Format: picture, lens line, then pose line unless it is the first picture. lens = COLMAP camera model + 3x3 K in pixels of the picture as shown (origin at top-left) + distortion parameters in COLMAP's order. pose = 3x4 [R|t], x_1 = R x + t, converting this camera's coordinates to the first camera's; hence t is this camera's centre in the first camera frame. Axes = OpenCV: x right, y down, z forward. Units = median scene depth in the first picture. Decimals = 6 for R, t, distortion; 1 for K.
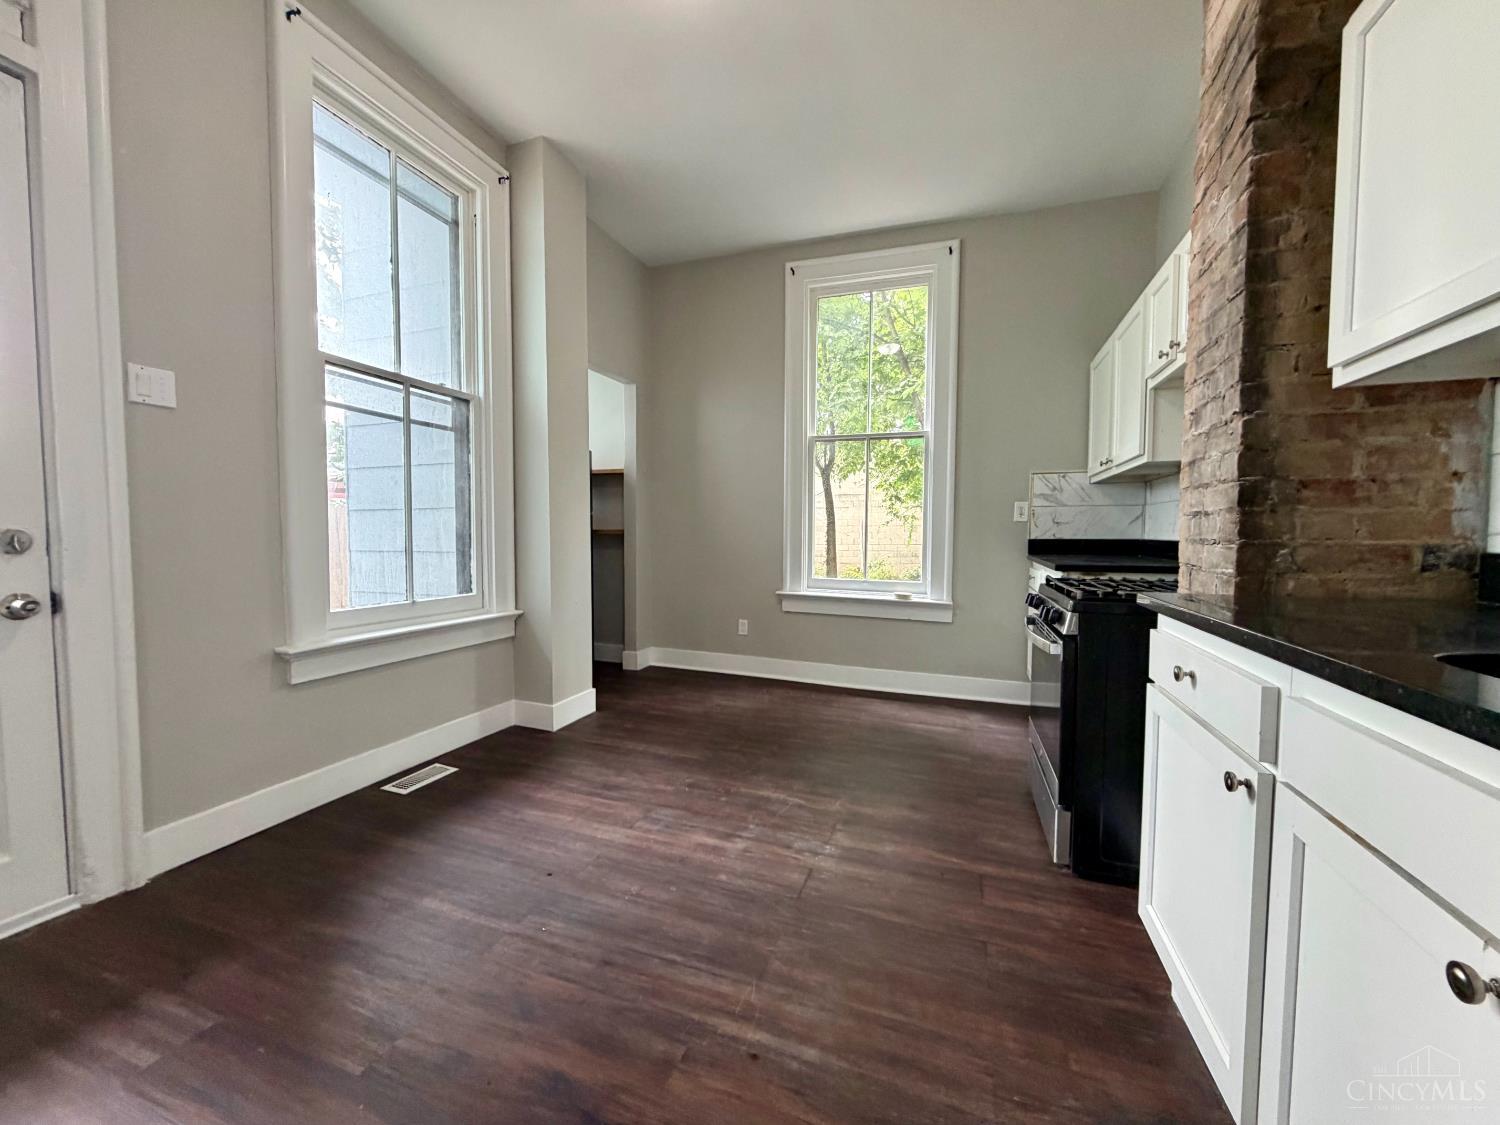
lens RADIAL K [[600.5, 0, 739.4], [0, 600.5, 563.7], [0, 0, 1]] dist [0.001550, 0.000129]
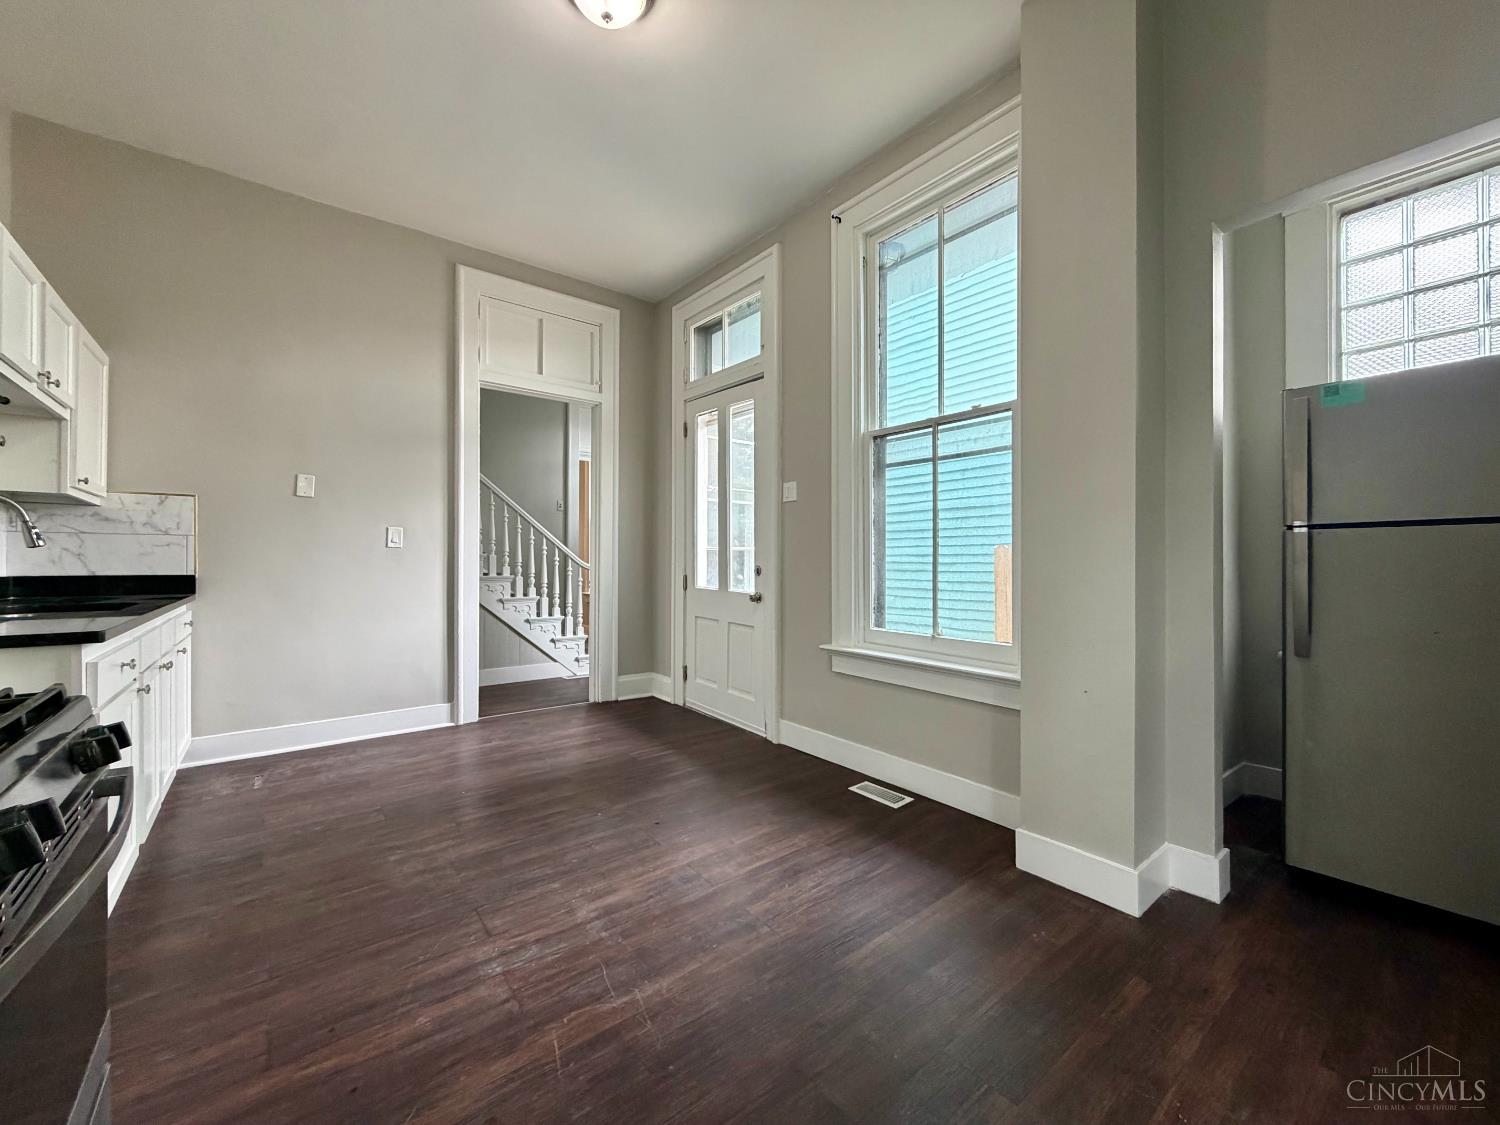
lens RADIAL K [[600.5, 0, 746.9], [0, 600.5, 566.4], [0, 0, 1]] dist [0.001550, 0.000129]
pose [[-0.529588, 0.003124, -0.848249, 0.582480], [-0.047071, 0.998344, 0.033064, -0.088622], [0.846948, 0.057439, -0.528564, 1.507794]]
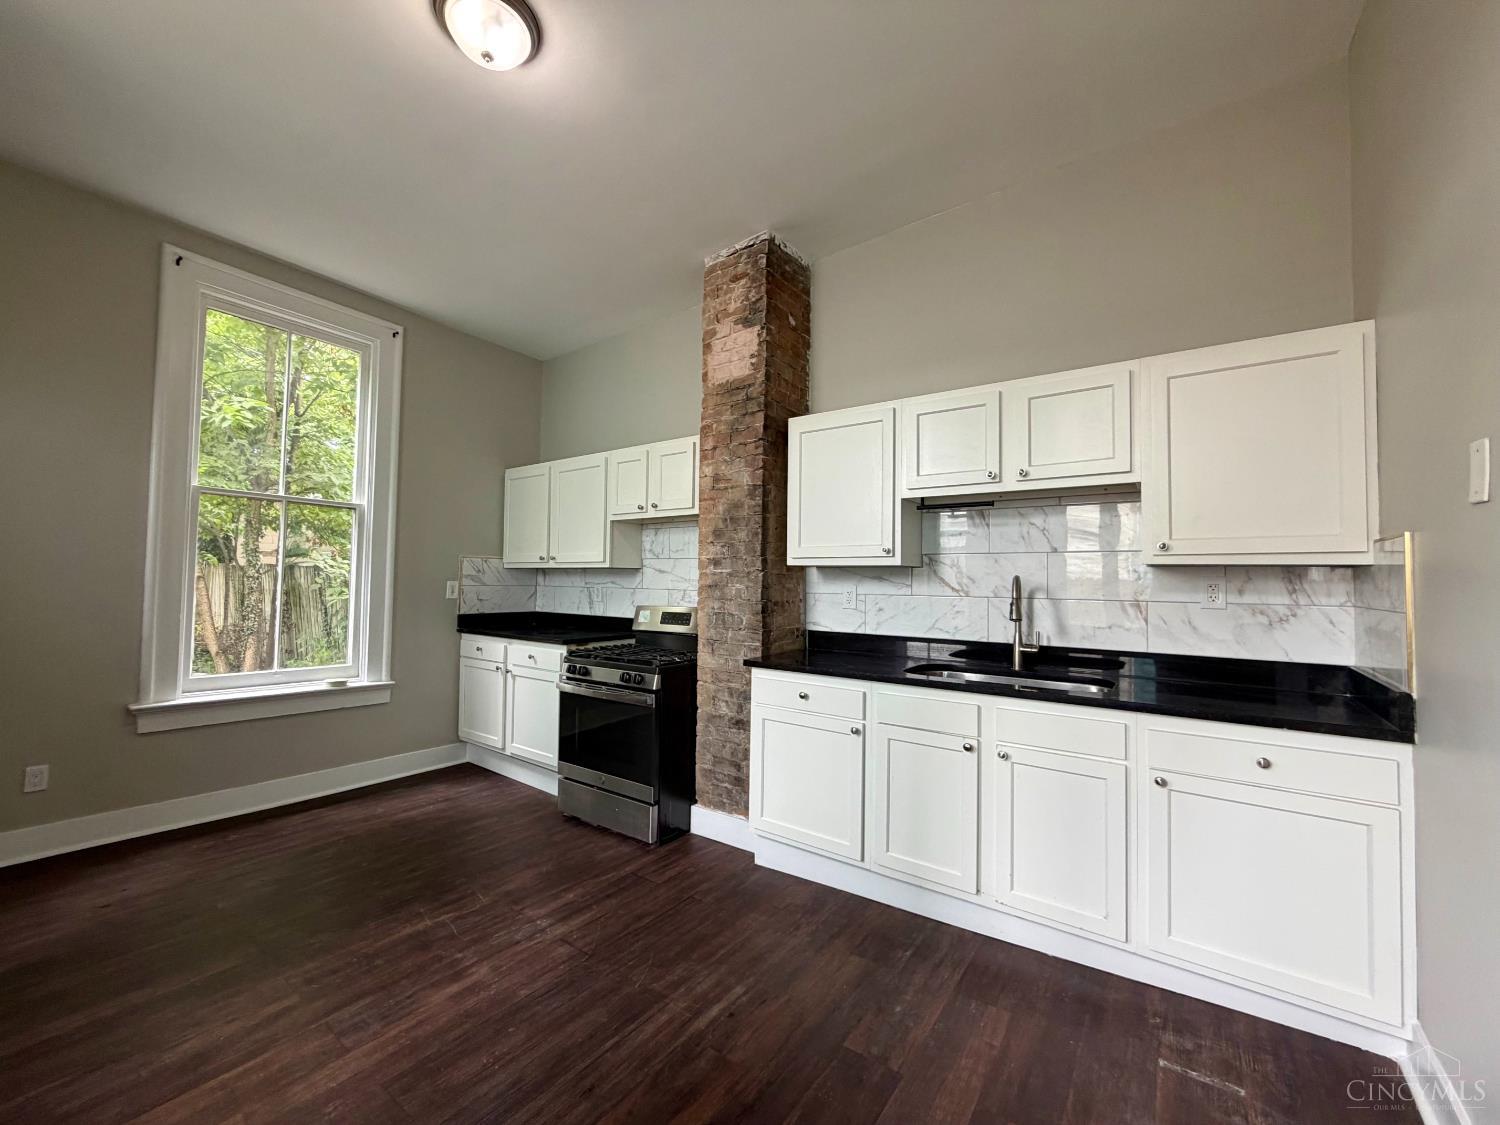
lens RADIAL K [[600.5, 0, 746.4], [0, 600.5, 567.1], [0, 0, 1]] dist [0.001550, 0.000129]
pose [[0.275529, 0.025628, 0.960951, -0.744190], [0.036519, 0.998644, -0.037104, -0.111041], [-0.960599, 0.045317, 0.274220, 0.276657]]
